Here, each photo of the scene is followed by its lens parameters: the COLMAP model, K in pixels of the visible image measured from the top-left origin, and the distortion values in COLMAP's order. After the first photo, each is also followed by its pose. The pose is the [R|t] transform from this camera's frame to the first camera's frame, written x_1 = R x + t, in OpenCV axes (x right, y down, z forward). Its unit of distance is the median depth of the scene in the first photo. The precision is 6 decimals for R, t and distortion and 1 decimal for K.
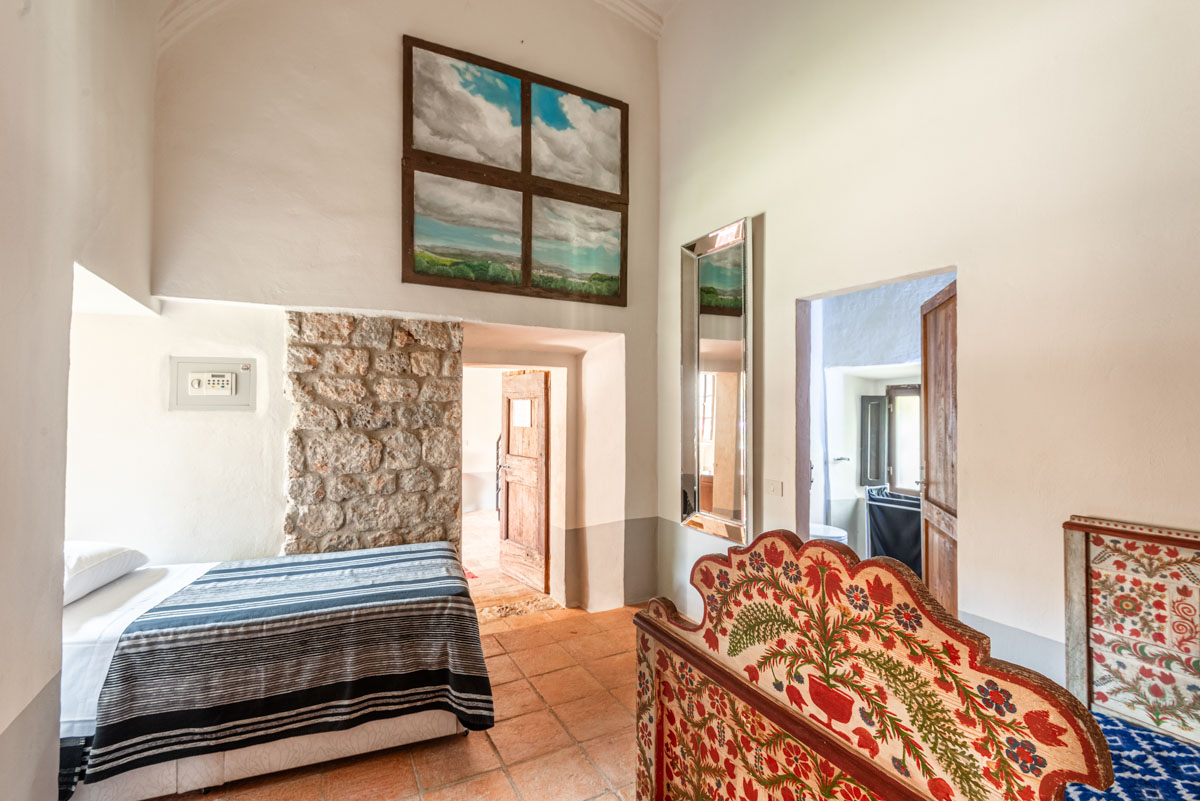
lens RADIAL K [[559.8, 0, 603.8], [0, 559.8, 398.1], [0, 0, 1]] dist [0.026690, -0.015839]
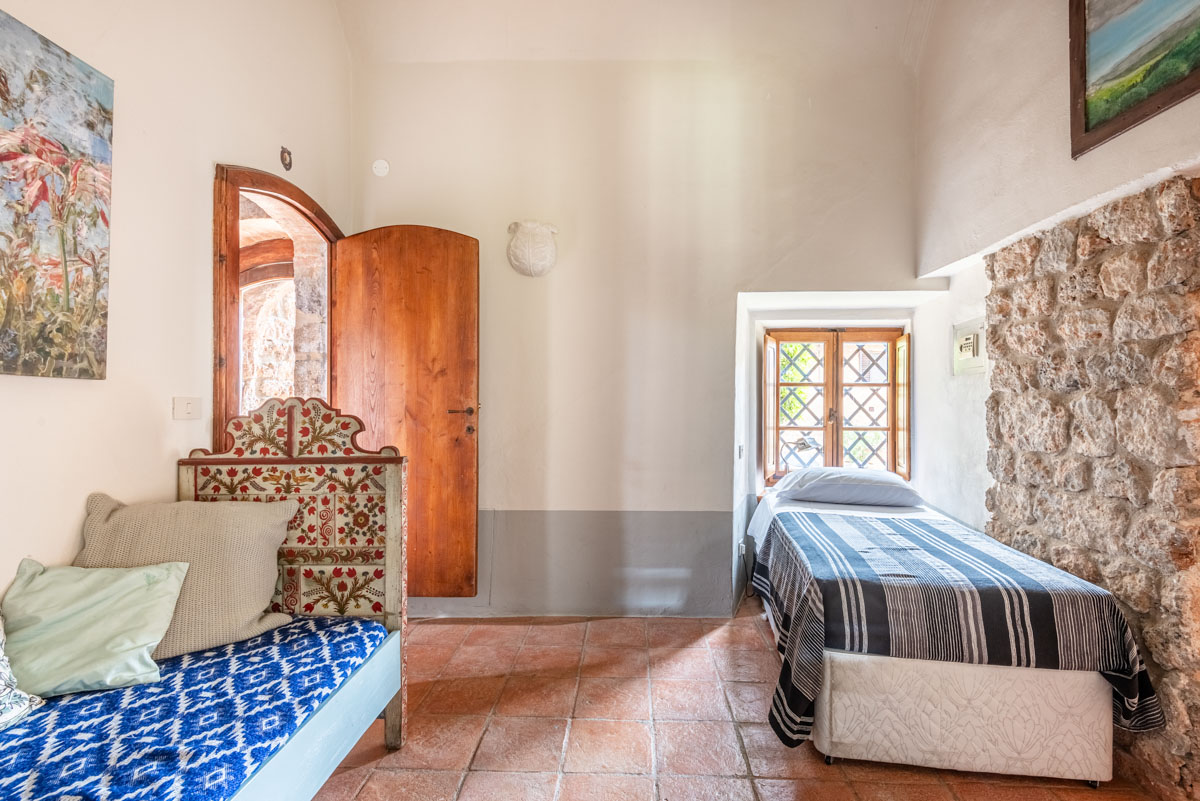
lens RADIAL K [[559.8, 0, 603.8], [0, 559.8, 398.1], [0, 0, 1]] dist [0.026690, -0.015839]
pose [[-0.534688, -0.010127, -0.844989, 0.463497], [0.007887, 0.999825, -0.016973, 0.070911], [0.845013, -0.015739, -0.534515, 0.896166]]
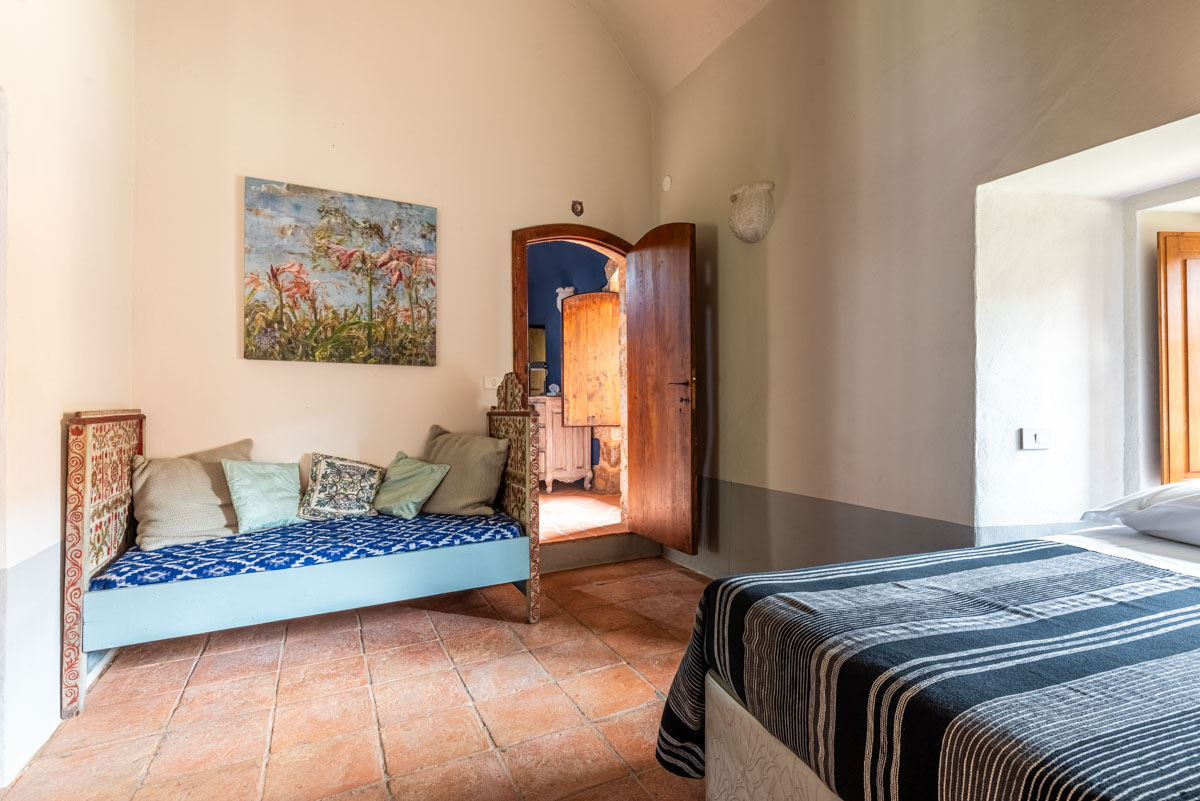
lens RADIAL K [[544.7, 0, 600.0], [0, 544.7, 400.5], [0, 0, 1]] dist [0.023001, -0.014387]
pose [[-0.999502, 0.004791, 0.031181, -0.103335], [0.004306, 0.999869, -0.015605, 0.123625], [-0.031252, -0.015463, -0.999392, 1.214280]]
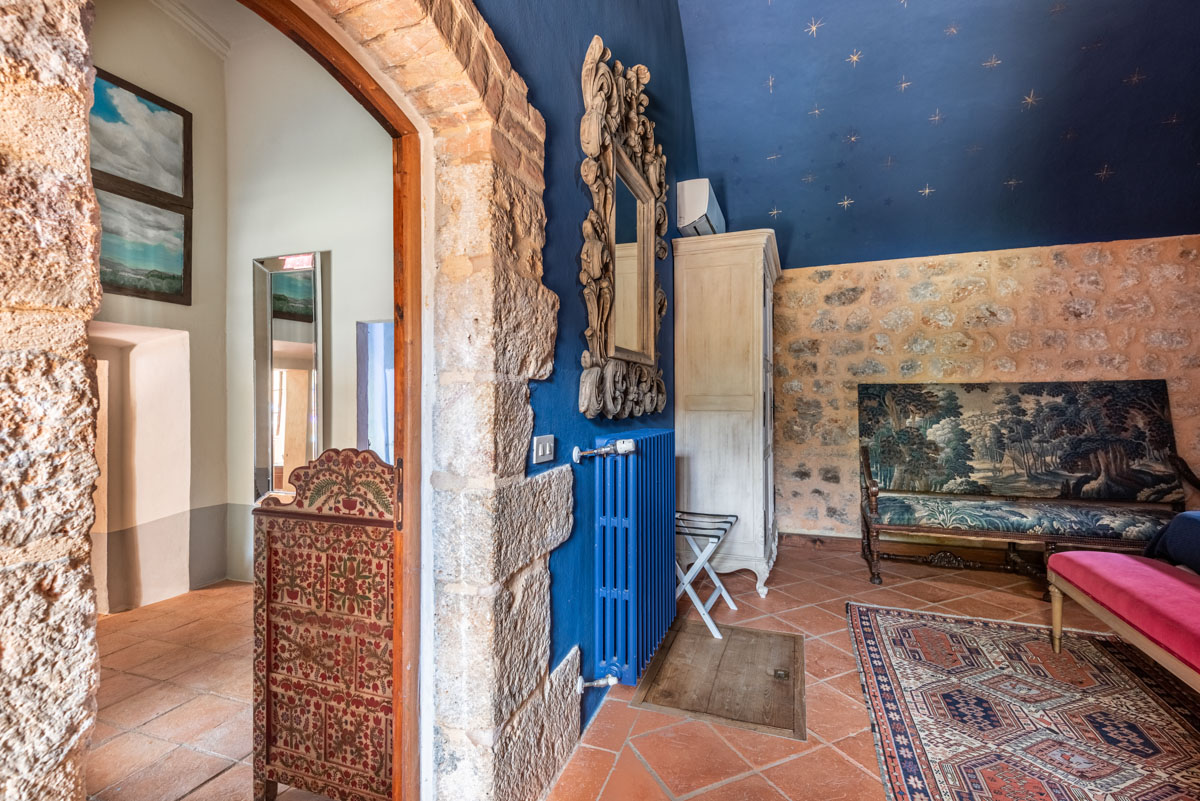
lens RADIAL K [[559.8, 0, 603.8], [0, 559.8, 398.1], [0, 0, 1]] dist [0.026690, -0.015839]
pose [[0.751880, -0.005789, 0.659275, -0.105167], [-0.002083, 0.999936, 0.011156, -0.005396], [-0.659297, -0.009761, 0.751820, -0.414068]]
